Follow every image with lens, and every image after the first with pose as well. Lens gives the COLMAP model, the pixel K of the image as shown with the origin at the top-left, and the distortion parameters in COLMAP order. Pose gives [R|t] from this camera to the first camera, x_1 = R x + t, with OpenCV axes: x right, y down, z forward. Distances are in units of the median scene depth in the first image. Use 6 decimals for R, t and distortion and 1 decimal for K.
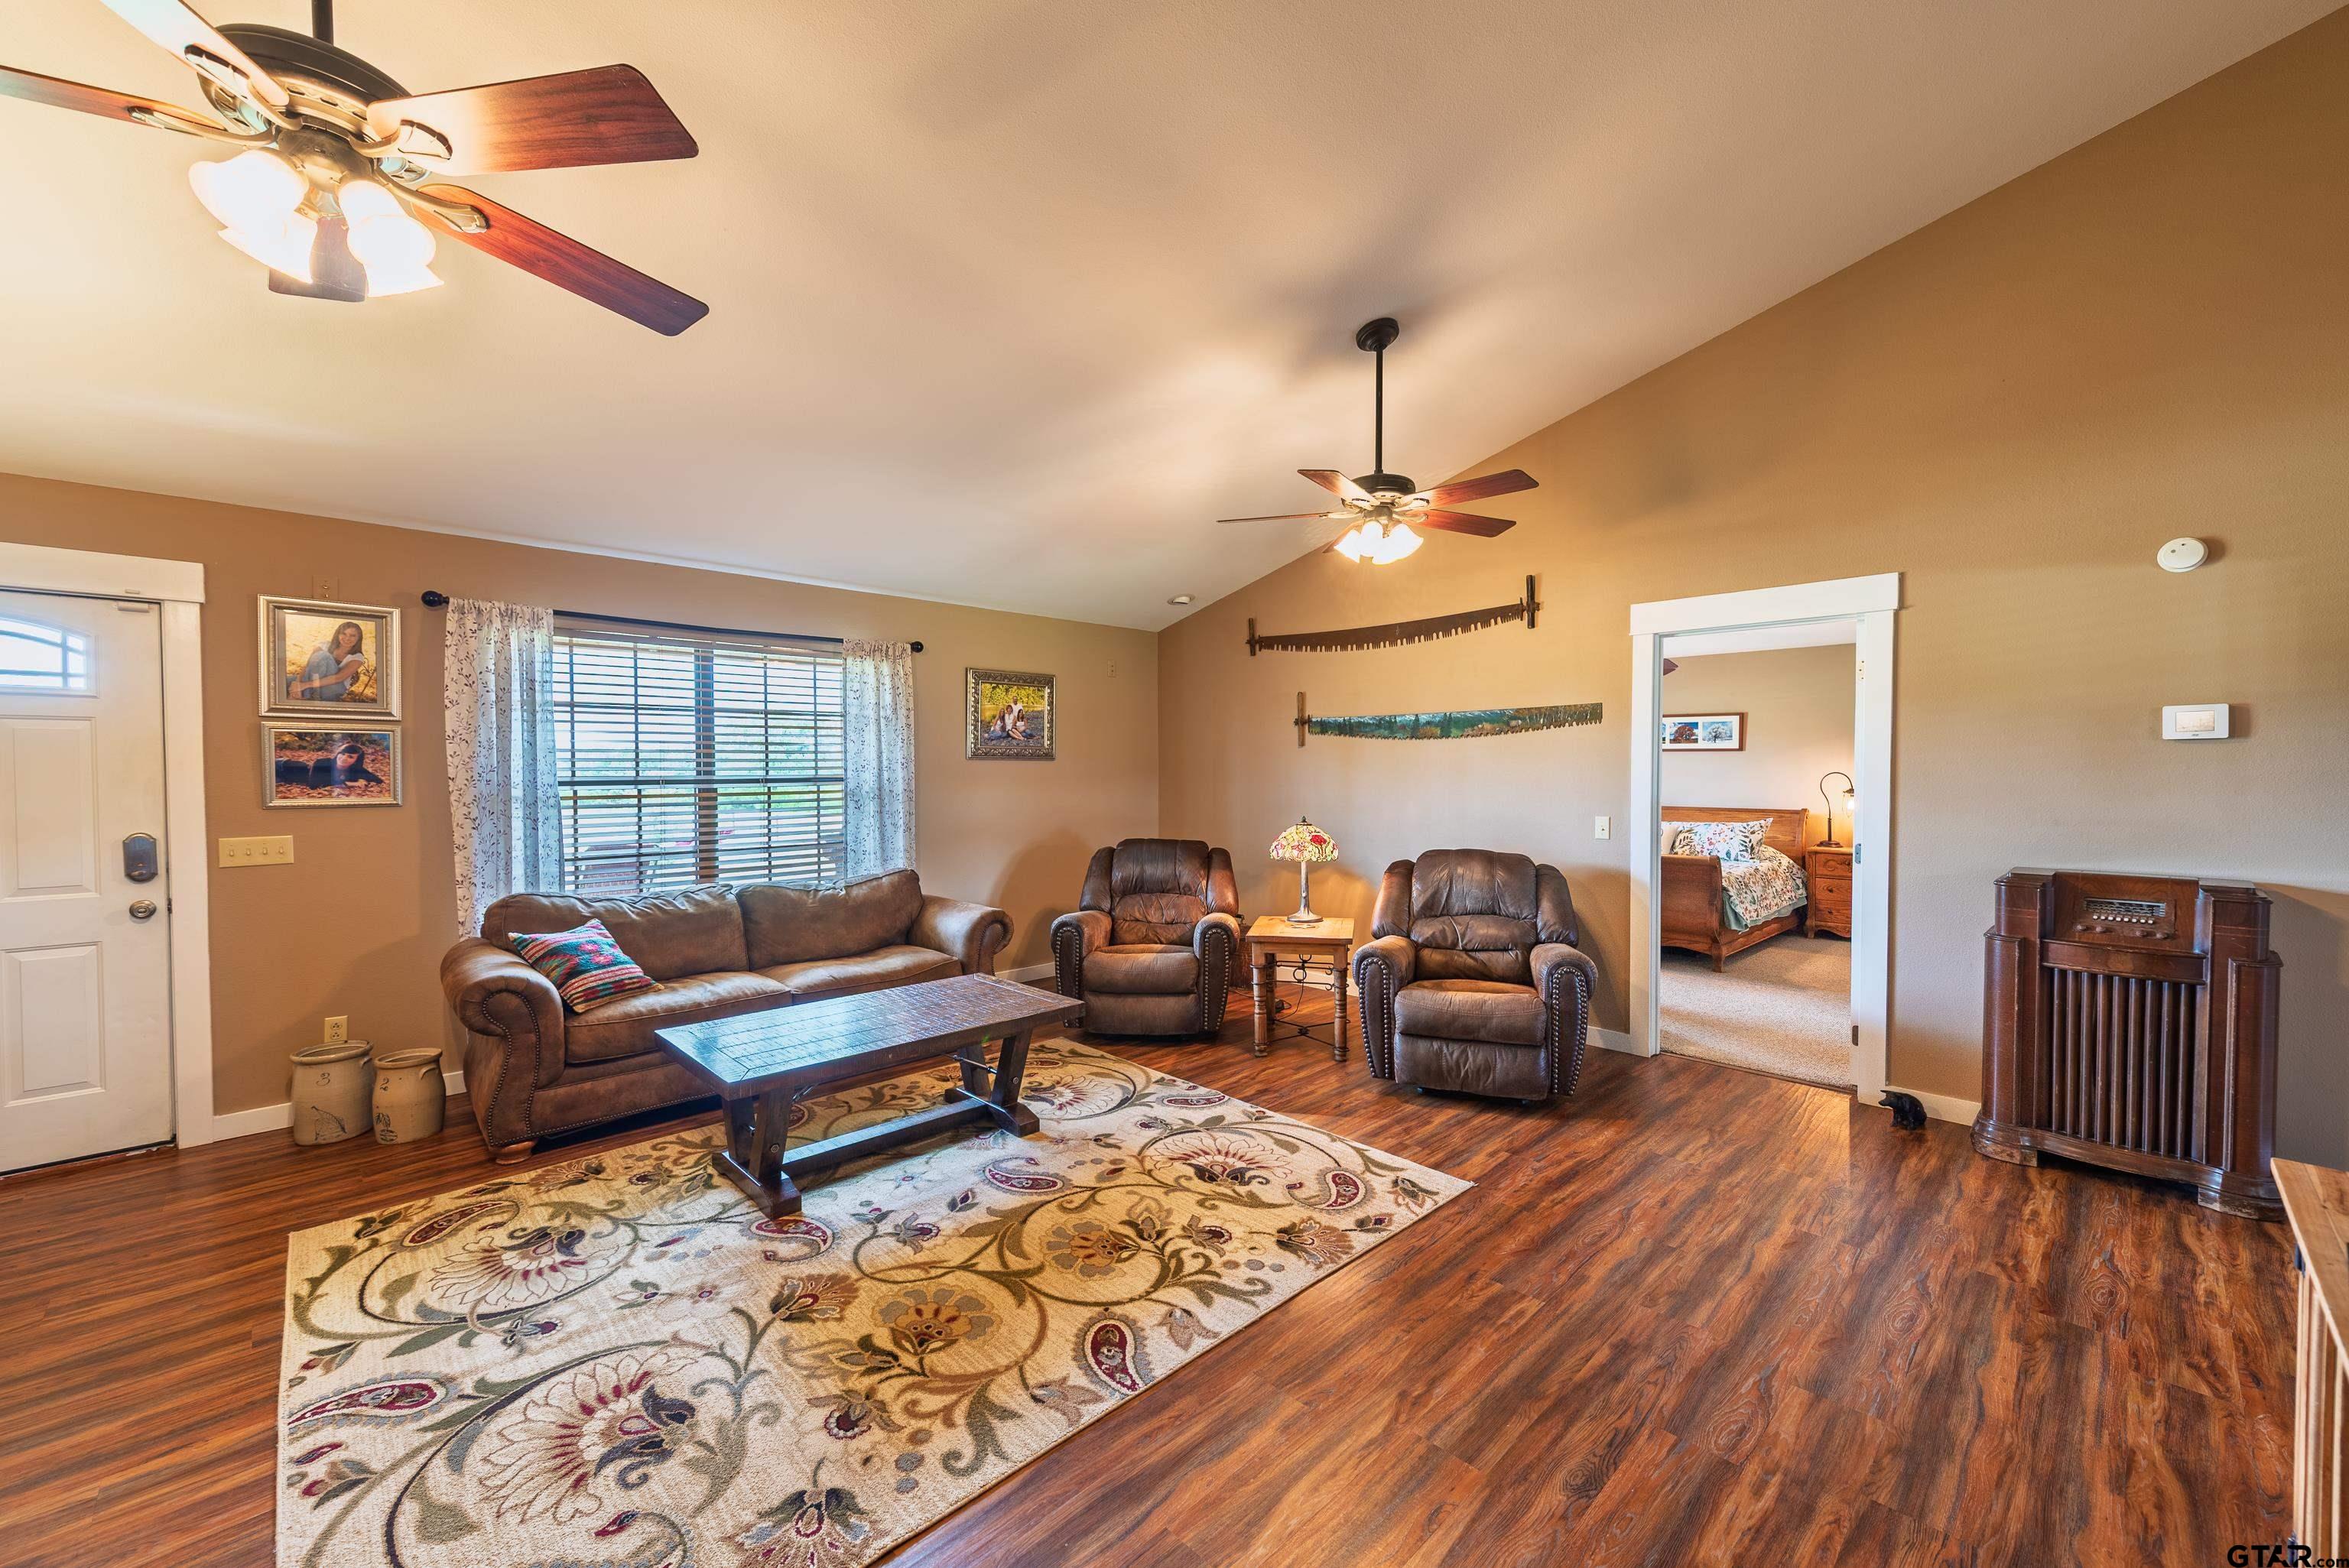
lens RADIAL K [[924.1, 0, 1175.8], [0, 924.1, 791.1], [0, 0, 1]] dist [0.013635, -0.002988]
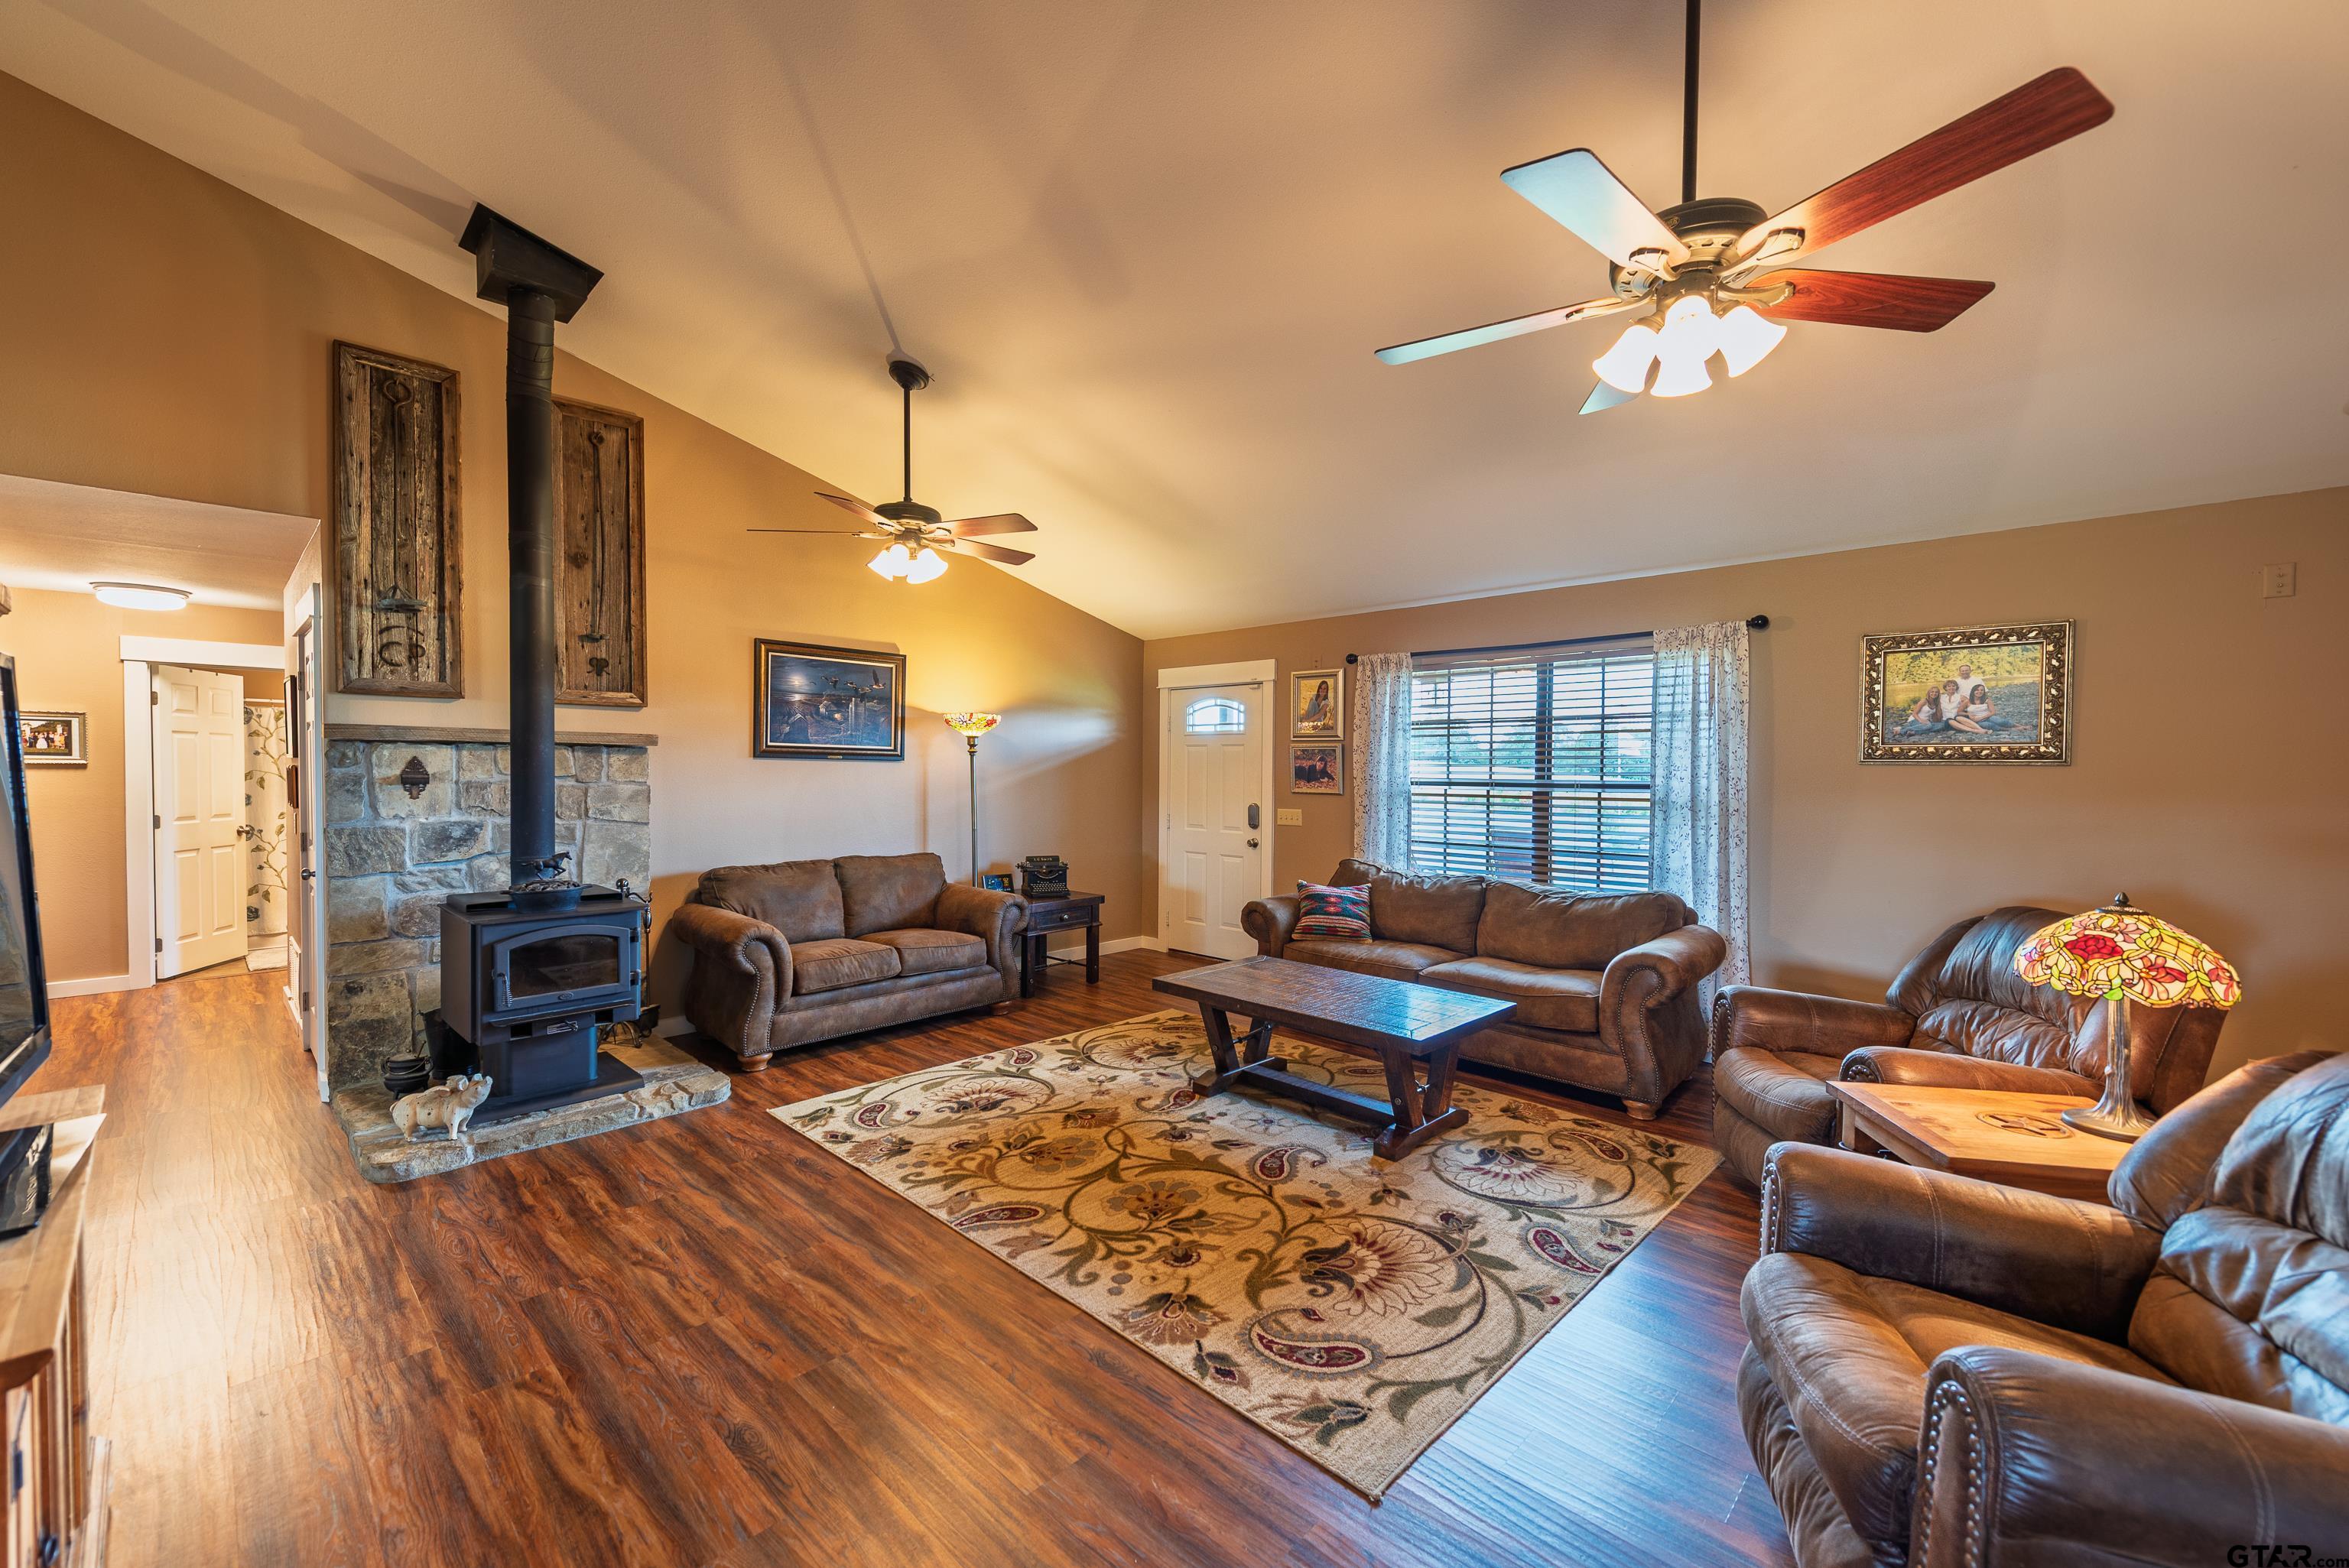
lens RADIAL K [[924.1, 0, 1175.8], [0, 924.1, 791.1], [0, 0, 1]] dist [0.013635, -0.002988]
pose [[0.041067, 0.027430, -0.998780, 0.904011], [-0.033636, 0.999094, 0.026056, -0.027866], [0.998590, 0.032525, 0.041952, 0.856347]]
